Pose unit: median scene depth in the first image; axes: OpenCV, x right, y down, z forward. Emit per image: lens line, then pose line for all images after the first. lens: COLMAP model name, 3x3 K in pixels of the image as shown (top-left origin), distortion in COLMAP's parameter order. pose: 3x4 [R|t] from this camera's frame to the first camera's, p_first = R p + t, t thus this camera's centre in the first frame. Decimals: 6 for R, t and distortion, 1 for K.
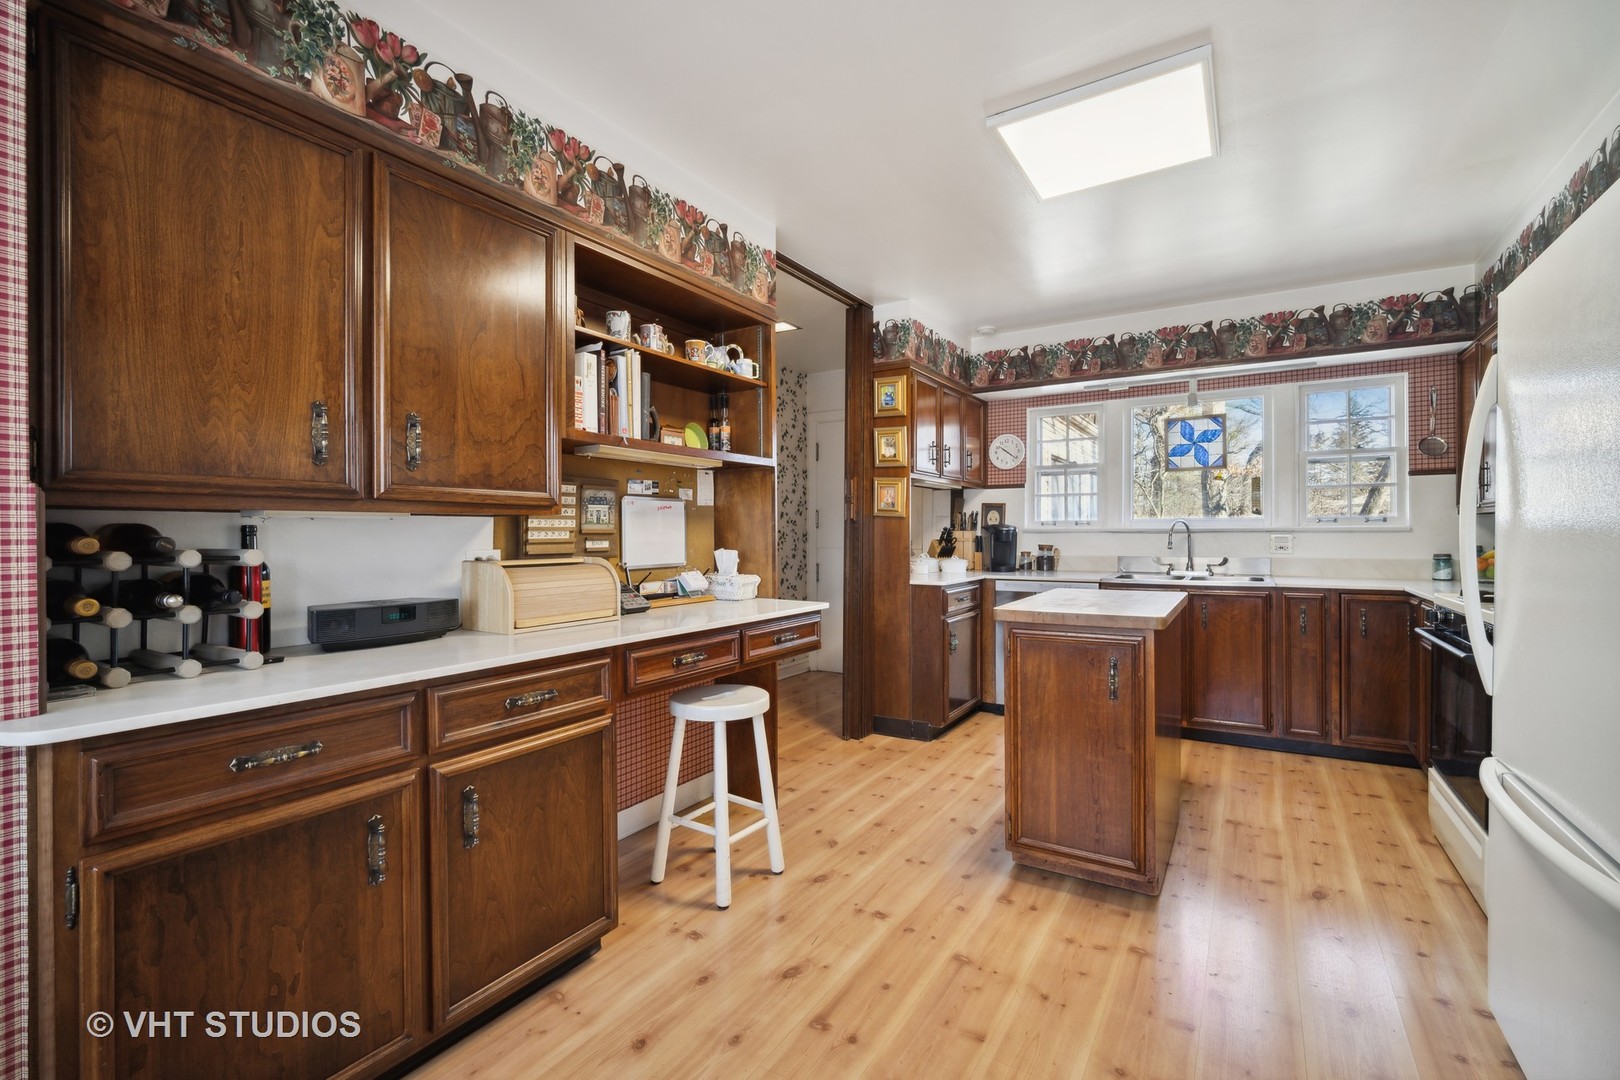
lens RADIAL K [[701.5, 0, 813.1], [0, 701.5, 539.7], [0, 0, 1]] dist [-0.002745, -0.000411]
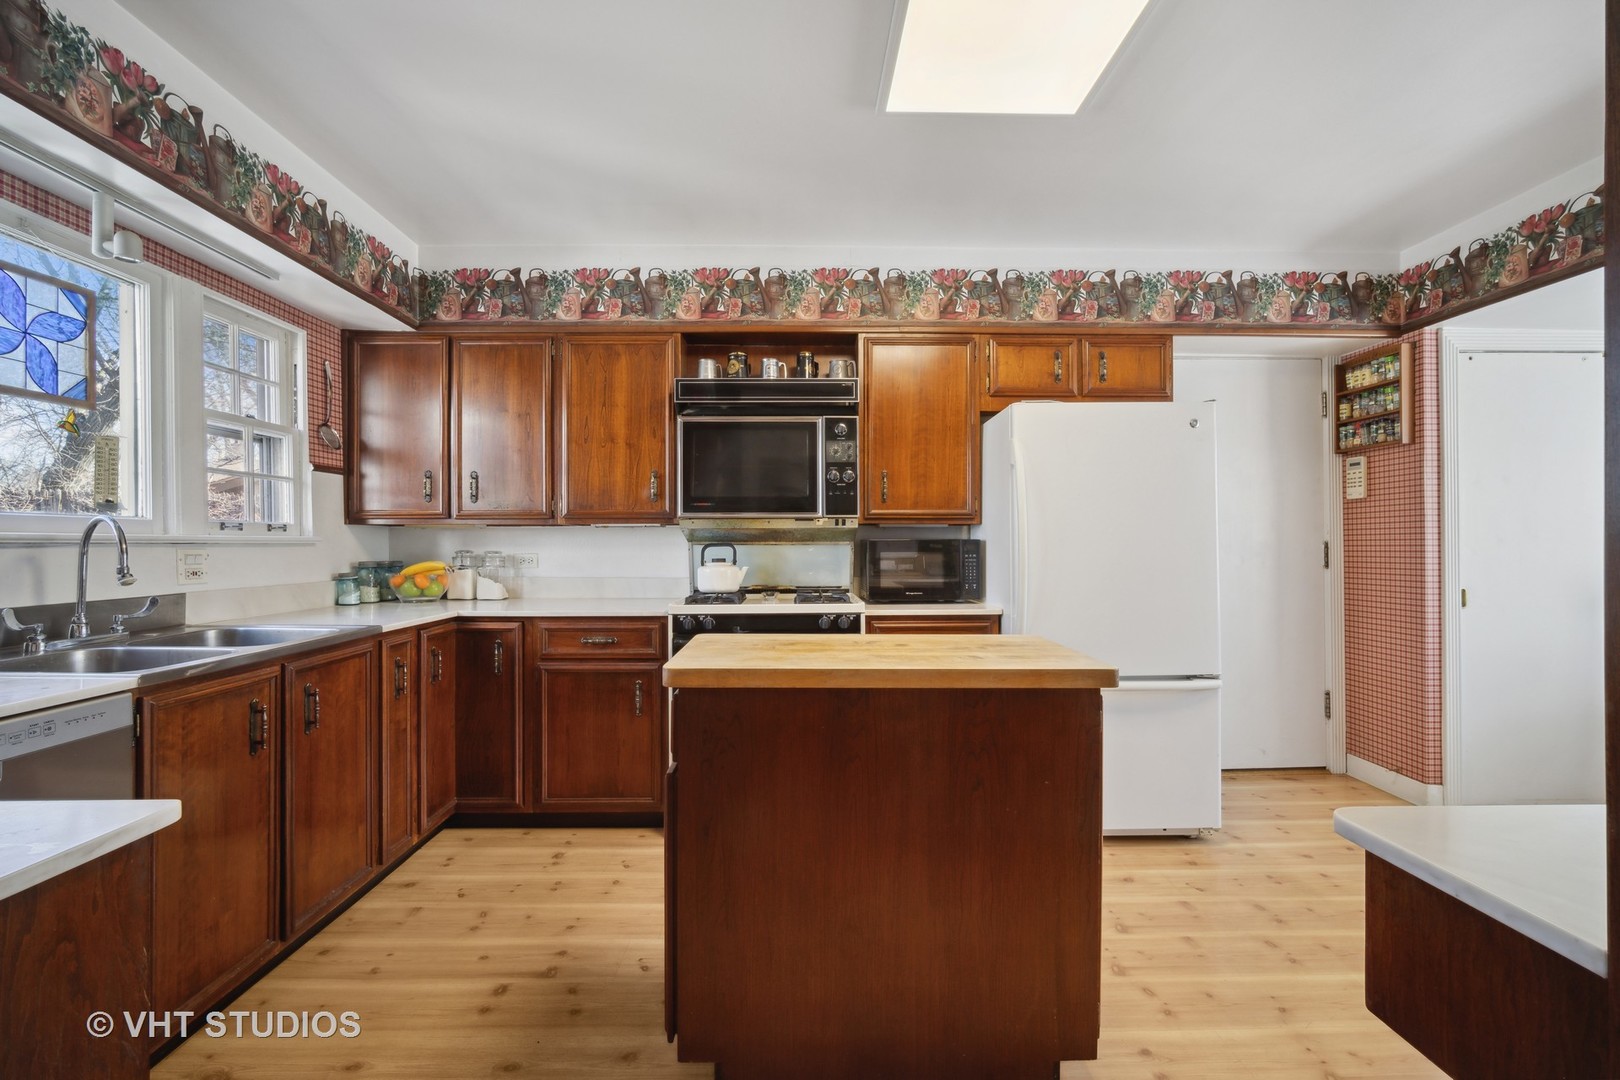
lens RADIAL K [[701.5, 0, 813.1], [0, 701.5, 539.7], [0, 0, 1]] dist [-0.002745, -0.000411]
pose [[-0.541620, 0.006338, 0.840600, -0.072539], [0.005838, 0.999976, -0.003779, -0.011472], [-0.840603, 0.002860, -0.541644, 0.993078]]
